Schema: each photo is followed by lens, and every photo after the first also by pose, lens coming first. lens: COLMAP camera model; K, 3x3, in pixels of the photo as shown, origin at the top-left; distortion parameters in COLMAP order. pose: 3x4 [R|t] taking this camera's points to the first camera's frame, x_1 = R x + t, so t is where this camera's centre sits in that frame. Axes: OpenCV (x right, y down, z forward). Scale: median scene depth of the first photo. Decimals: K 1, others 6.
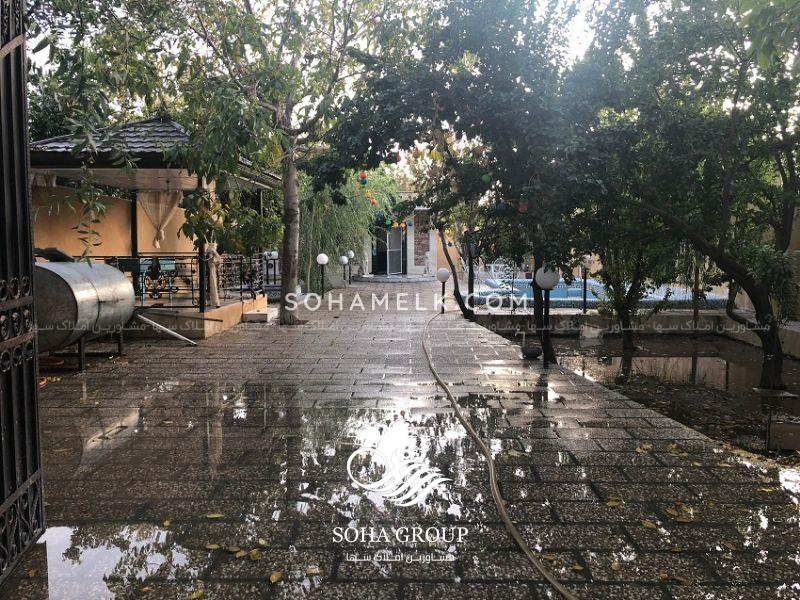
lens RADIAL K [[658.7, 0, 400.4], [0, 658.7, 299.9], [0, 0, 1]] dist [0.007363, 0.002334]
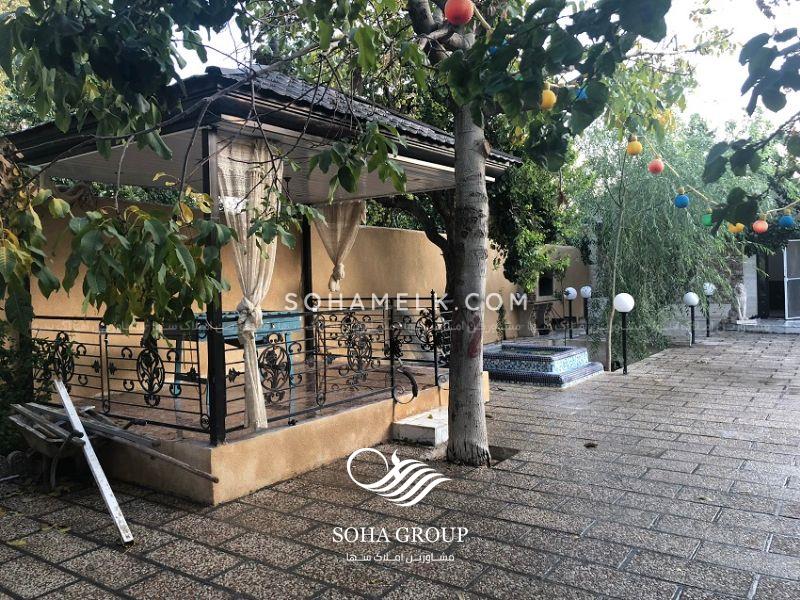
lens RADIAL K [[658.7, 0, 399.7], [0, 658.7, 299.3], [0, 0, 1]] dist [0.007363, 0.002334]
pose [[0.830116, -0.015545, -0.557374, 0.027578], [-0.008890, 0.999115, -0.041104, -0.033122], [0.557520, 0.039076, 0.829243, 0.359614]]
